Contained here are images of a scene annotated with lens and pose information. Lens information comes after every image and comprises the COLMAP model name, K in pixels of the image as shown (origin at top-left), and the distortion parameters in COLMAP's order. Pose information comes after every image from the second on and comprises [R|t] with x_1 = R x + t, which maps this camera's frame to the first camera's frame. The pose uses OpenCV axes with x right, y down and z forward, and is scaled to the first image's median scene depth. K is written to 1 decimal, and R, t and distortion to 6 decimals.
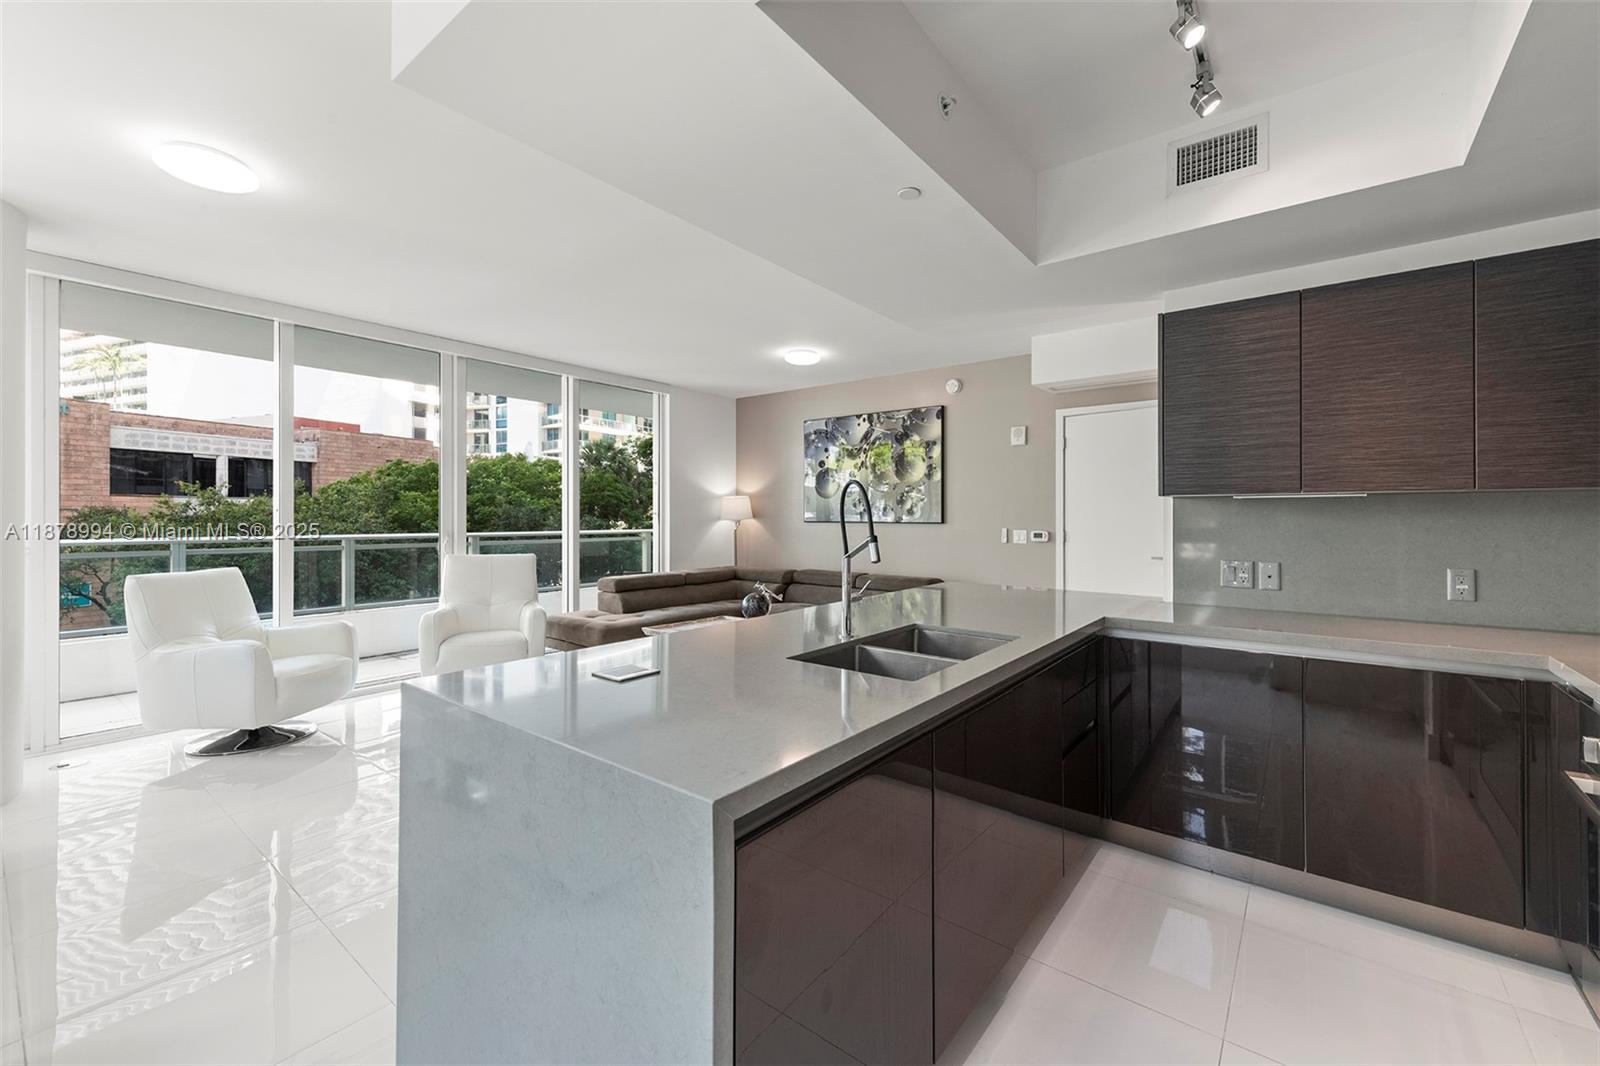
lens RADIAL K [[636.1, 0, 818.3], [0, 636.1, 513.2], [0, 0, 1]] dist [0.006238, -0.003012]
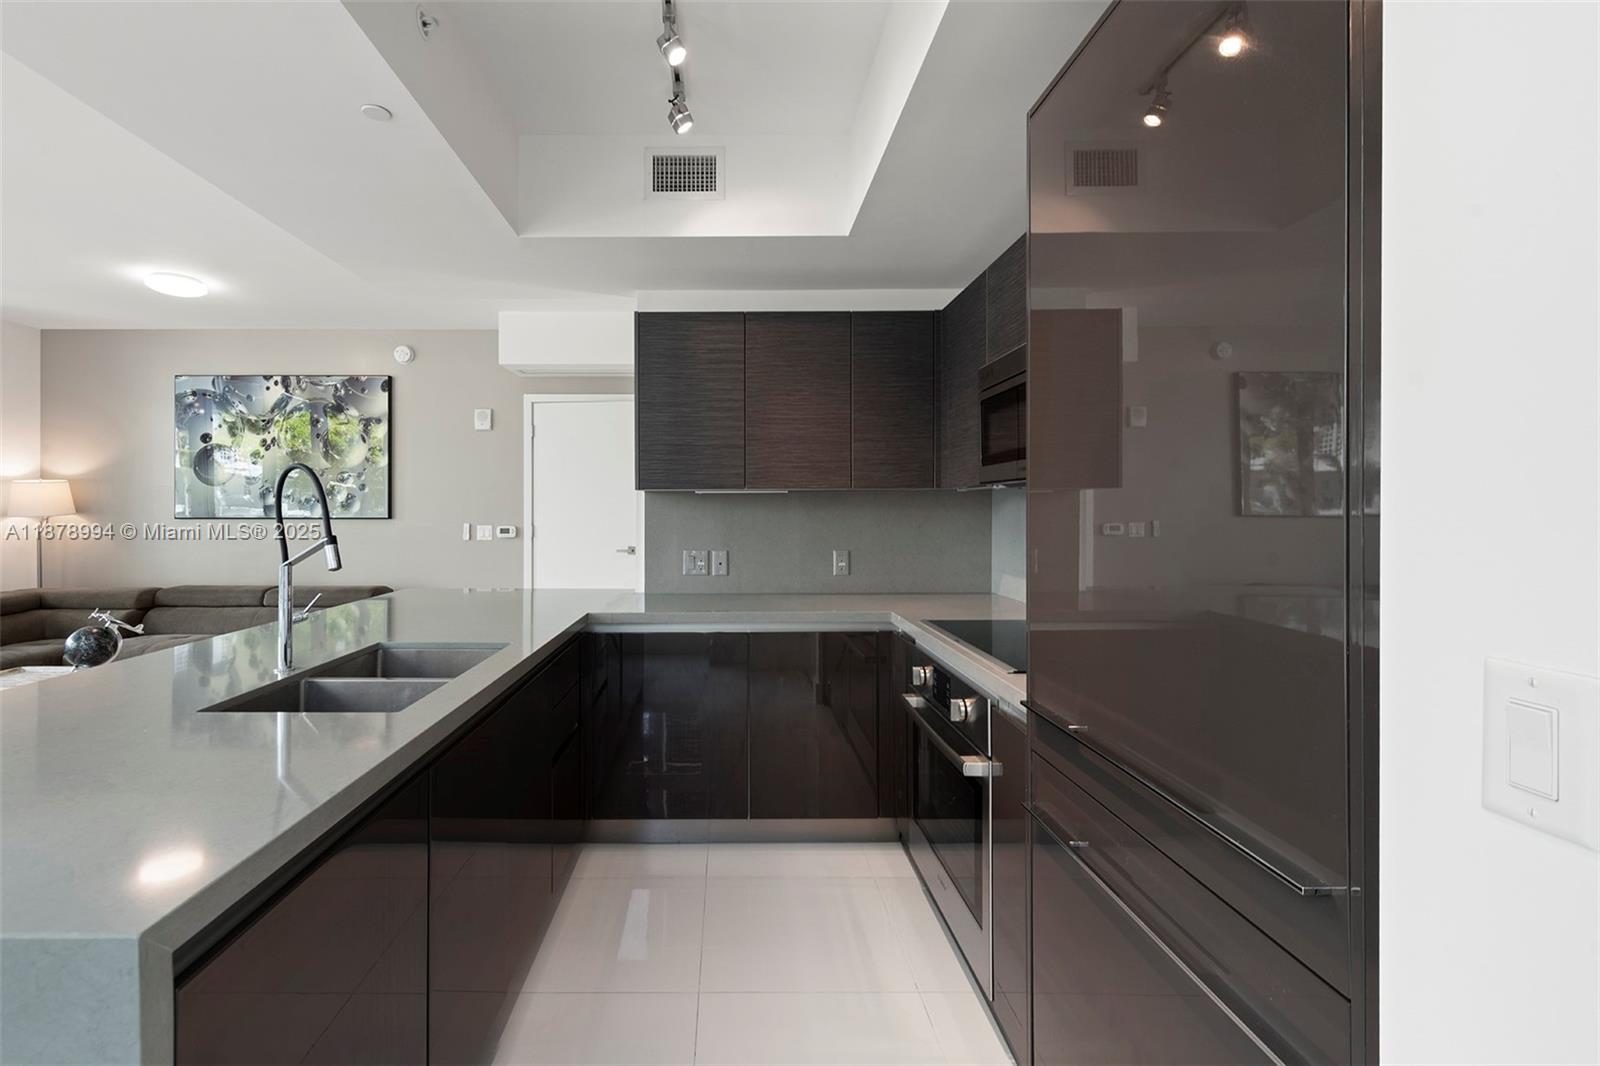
lens RADIAL K [[653.2, 0, 827.1], [0, 653.2, 509.1], [0, 0, 1]] dist [0.009104, -0.003535]
pose [[0.797544, -0.000547, 0.603260, 0.130780], [-0.000646, 0.999998, 0.001761, 0.001608], [-0.603260, -0.001794, 0.797542, -0.019203]]
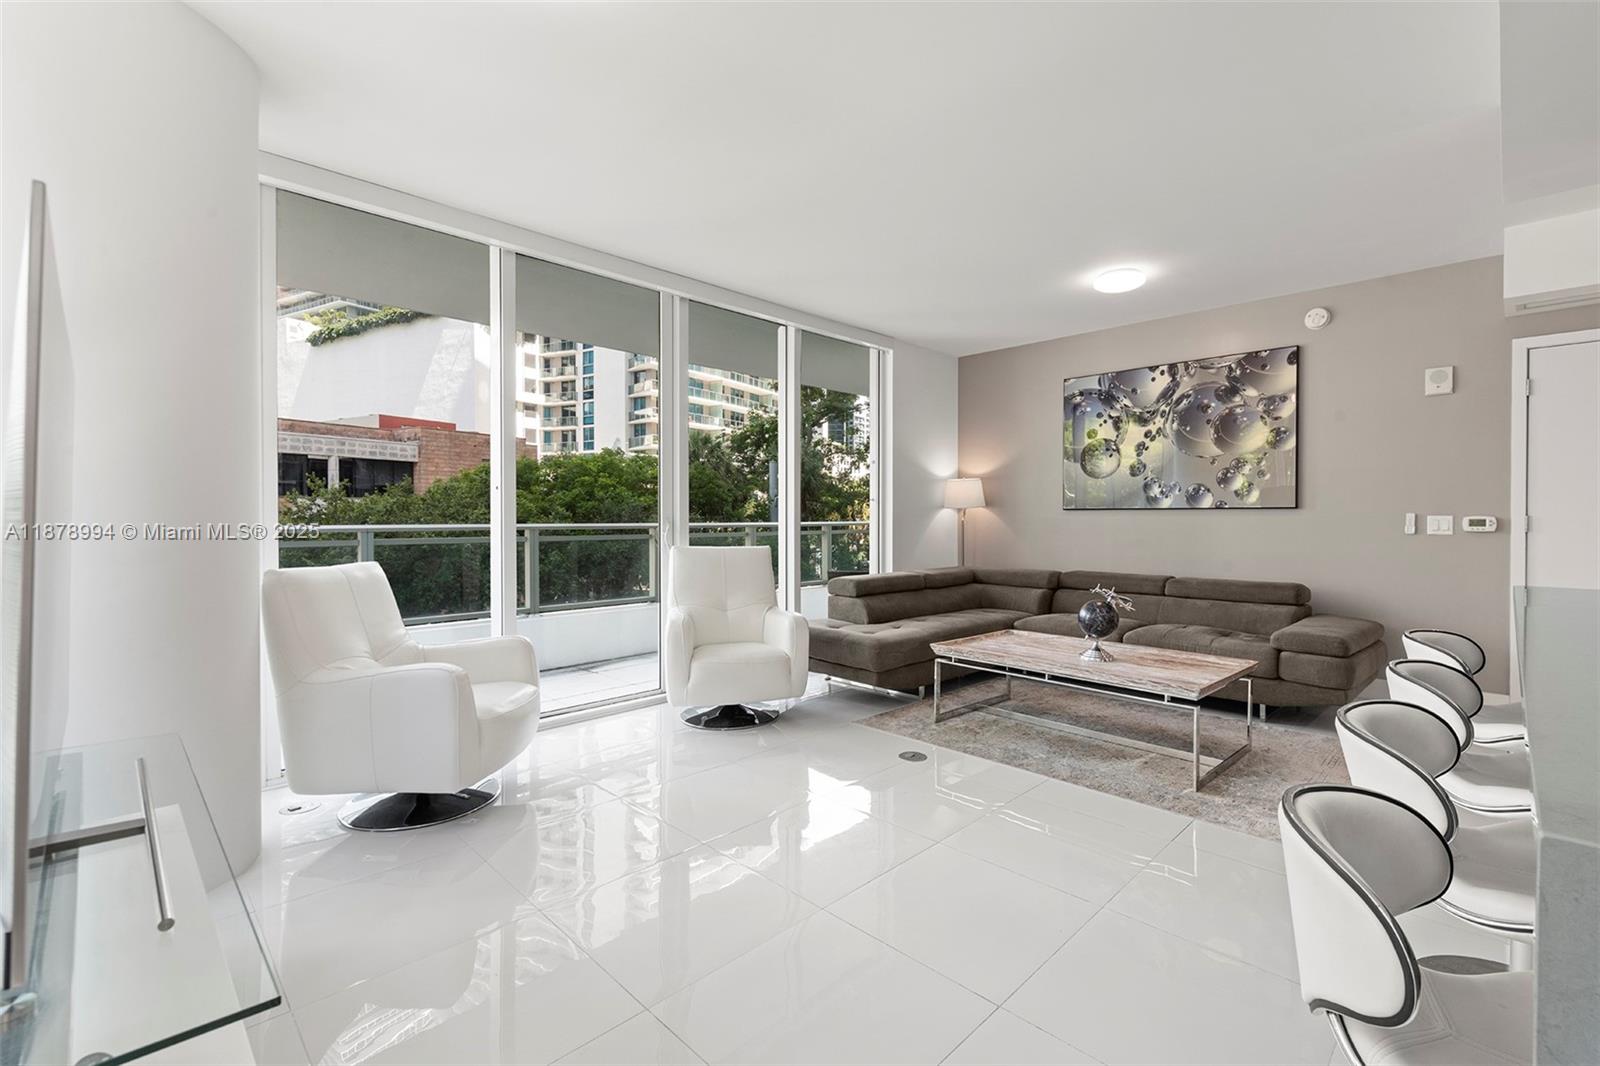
lens RADIAL K [[690.1, 0, 823.7], [0, 690.1, 525.5], [0, 0, 1]] dist [0.003742, -0.003010]
pose [[0.991587, -0.000245, -0.129439, -0.231444], [0.002628, 0.999830, 0.018241, 0.019206], [0.129412, -0.018428, 0.991420, 0.141033]]
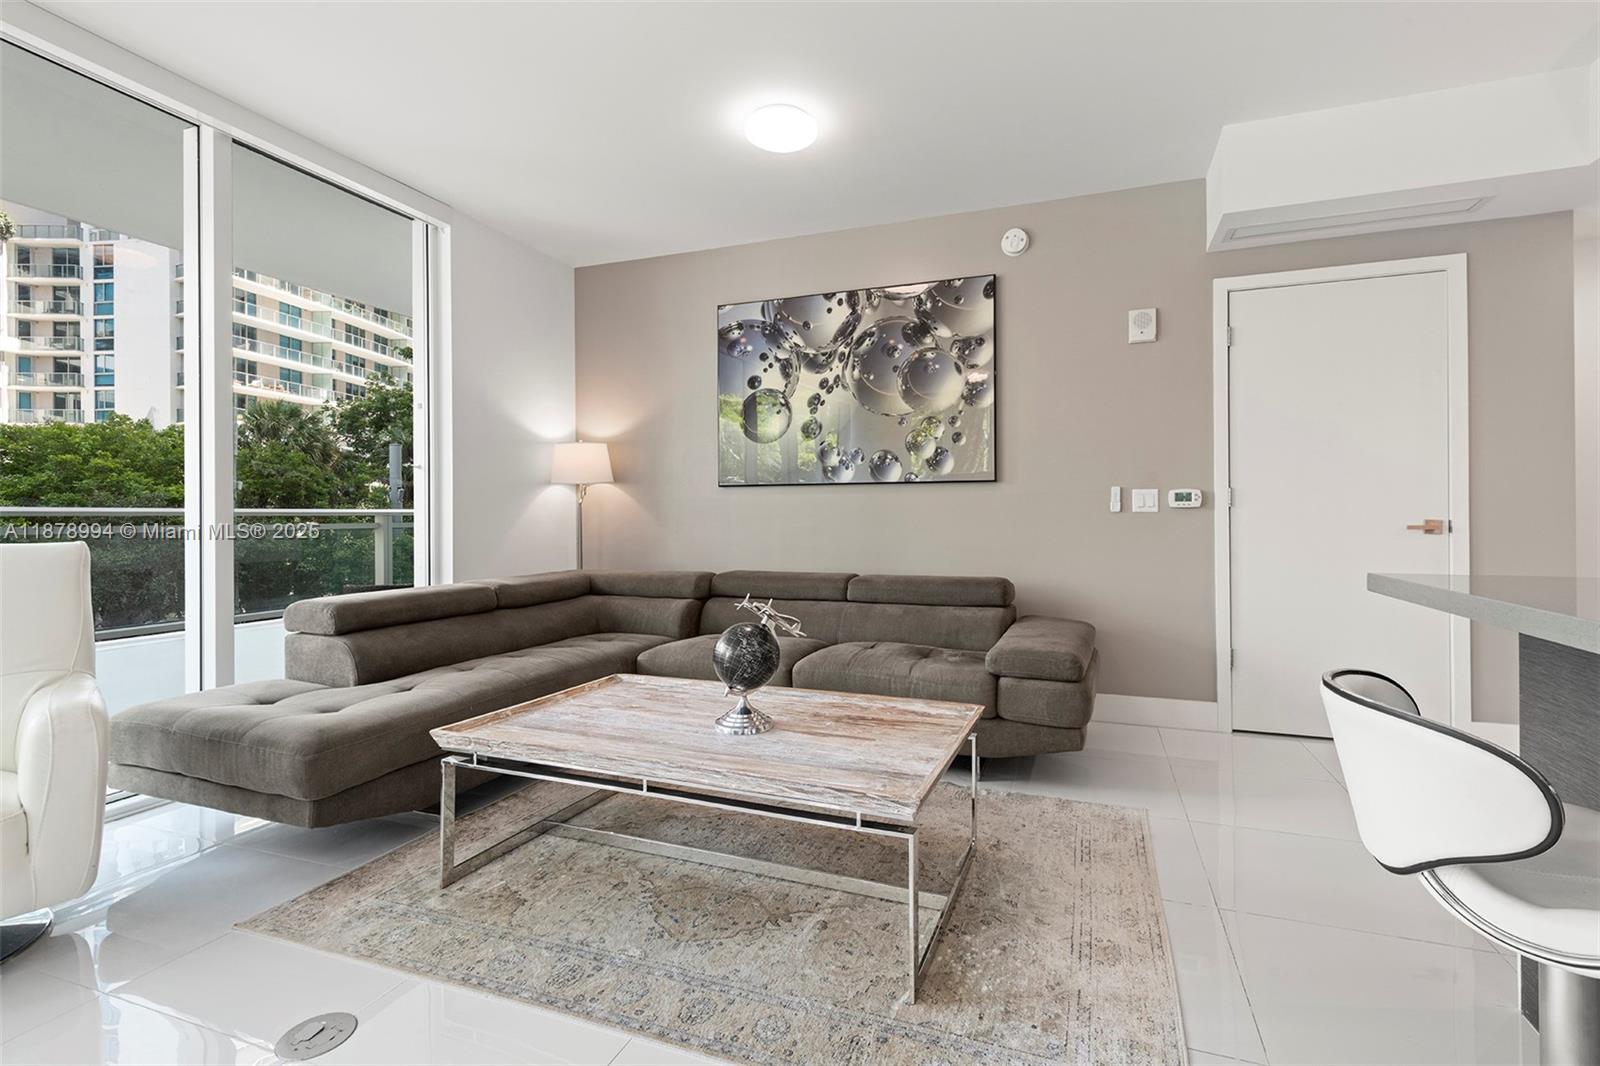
lens RADIAL K [[733.6, 0, 822.8], [0, 733.6, 510.7], [0, 0, 1]] dist [0.016302, -0.004981]
pose [[0.953577, -0.003690, 0.301126, -0.146678], [0.003815, 0.999993, 0.000174, 0.040146], [-0.301125, 0.000983, 0.953584, 0.404782]]
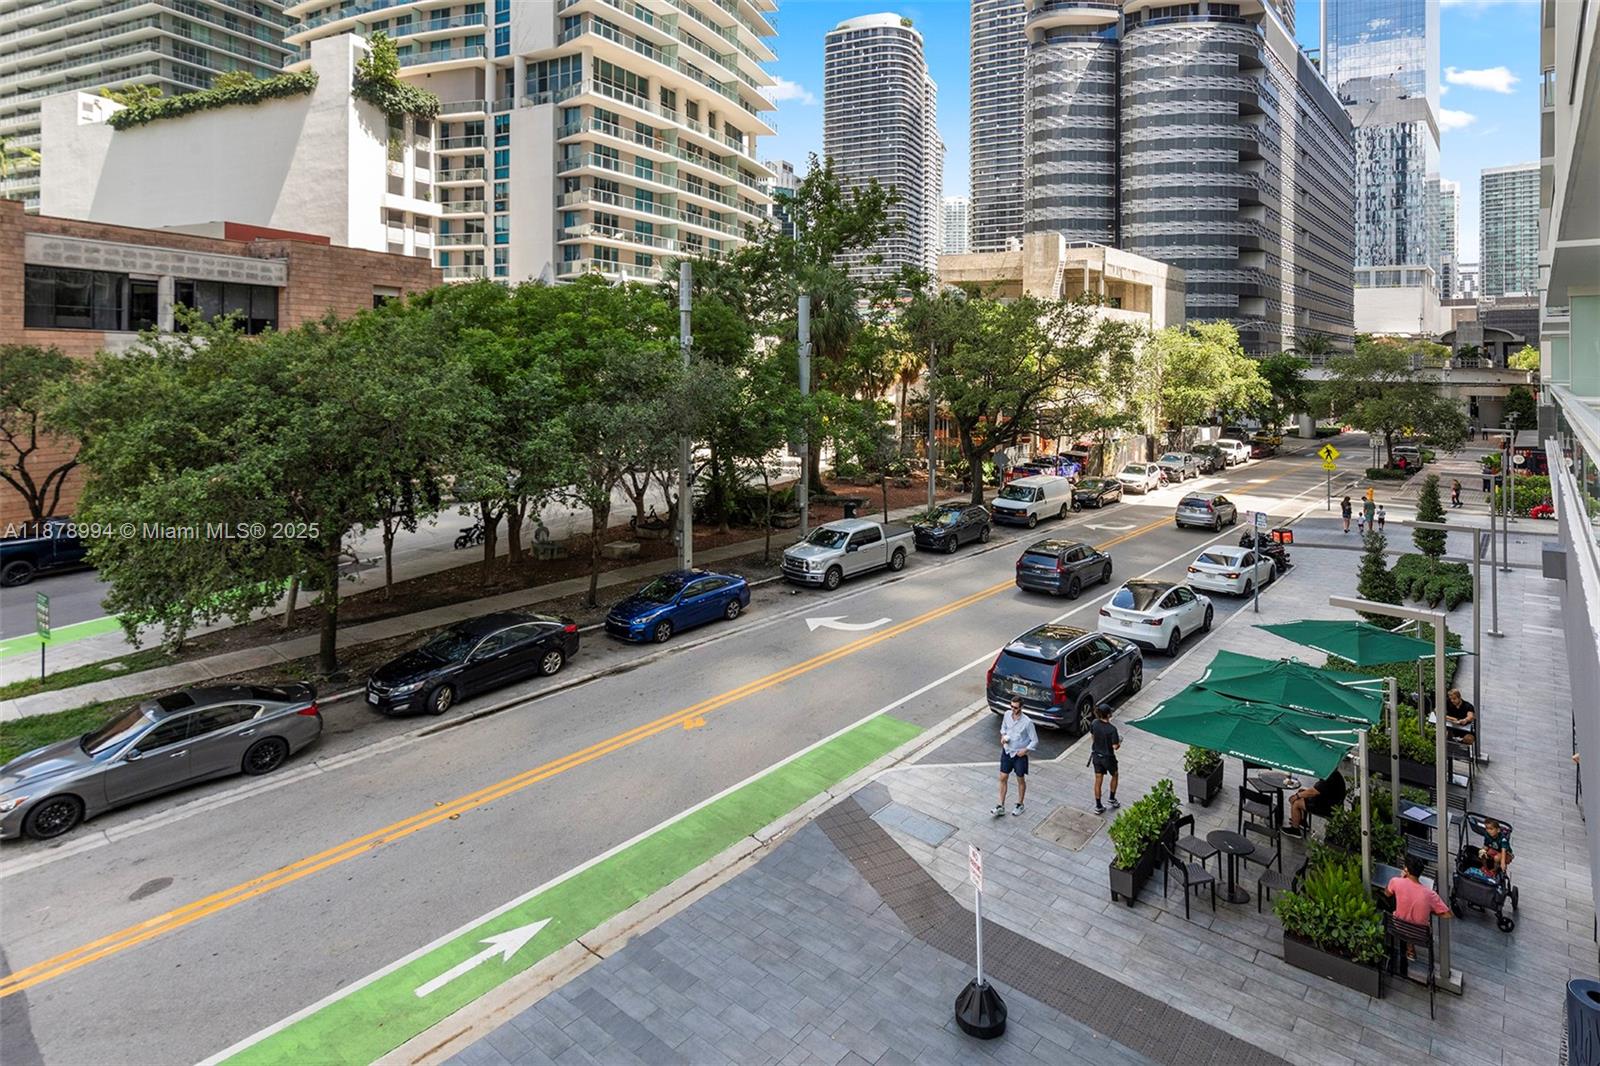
lens RADIAL K [[846.5, 0, 855.3], [0, 846.5, 362.0], [0, 0, 1]] dist [0.002638, -0.001204]
pose [[0.999110, 0.011974, -0.040439, -1.127088], [-0.011984, 0.999928, -0.000004, -0.016192], [0.040436, 0.000489, 0.999182, 0.694412]]
